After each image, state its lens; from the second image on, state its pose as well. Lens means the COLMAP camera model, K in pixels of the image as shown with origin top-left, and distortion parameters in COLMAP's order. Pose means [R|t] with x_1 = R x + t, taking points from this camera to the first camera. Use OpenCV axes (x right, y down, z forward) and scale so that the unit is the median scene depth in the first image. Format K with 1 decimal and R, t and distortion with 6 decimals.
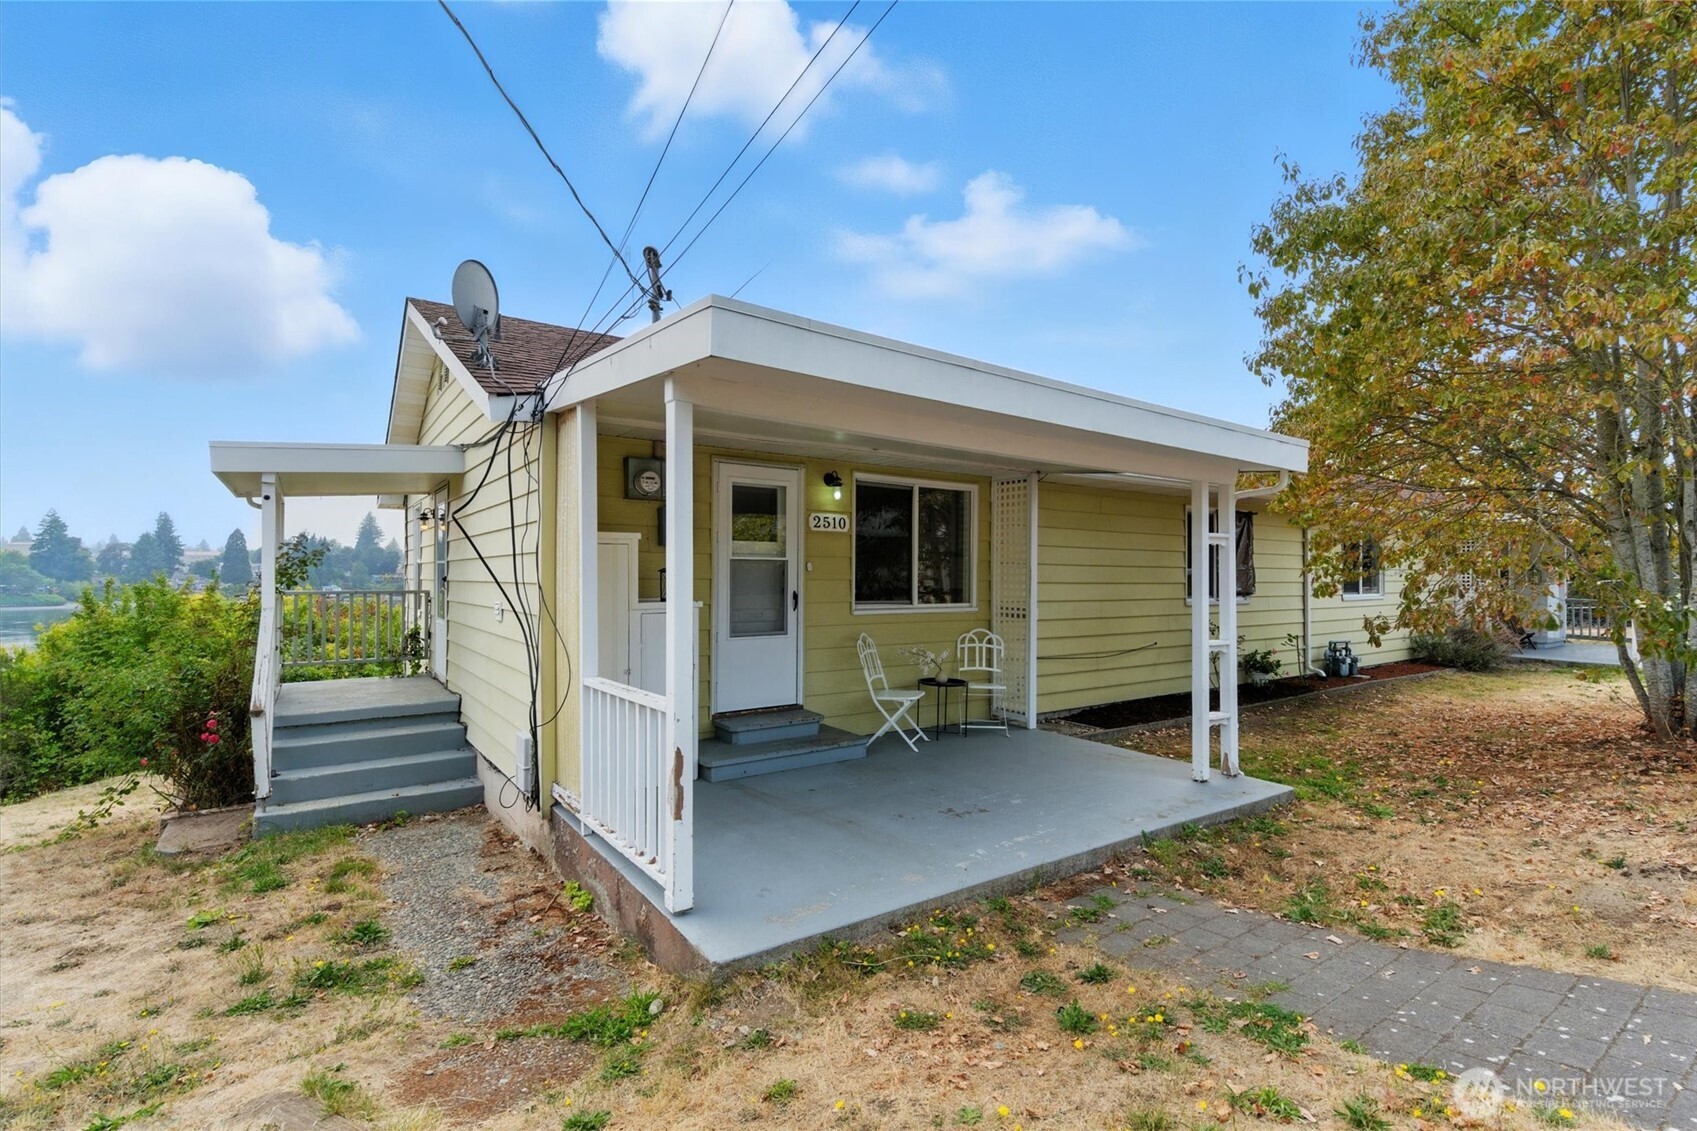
lens RADIAL K [[777.7, 0, 860.6], [0, 777.7, 566.2], [0, 0, 1]] dist [0.000362, 0.000154]
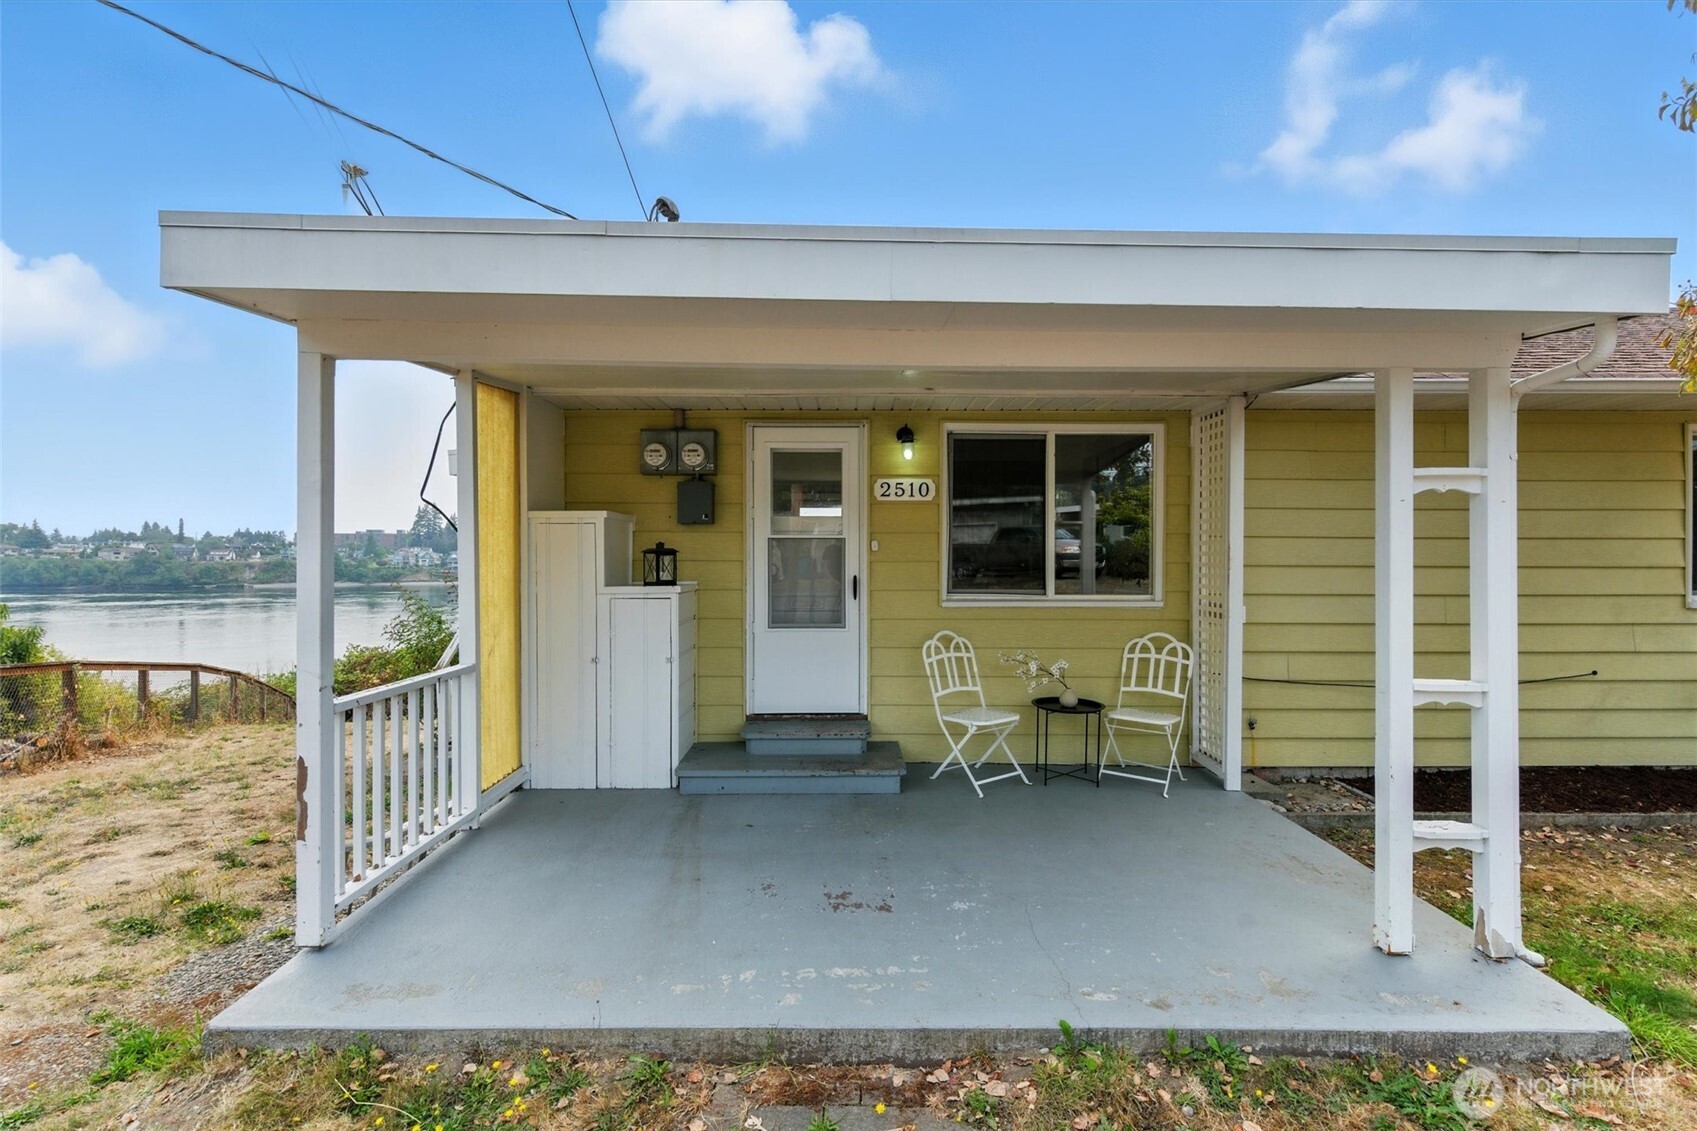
lens RADIAL K [[777.7, 0, 842.3], [0, 777.7, 566.1], [0, 0, 1]] dist [0.000362, 0.000154]
pose [[0.818836, 0.002761, -0.574021, 0.371091], [0.010445, 0.999751, 0.019708, 0.005627], [0.573933, -0.022133, 0.818603, 0.320302]]
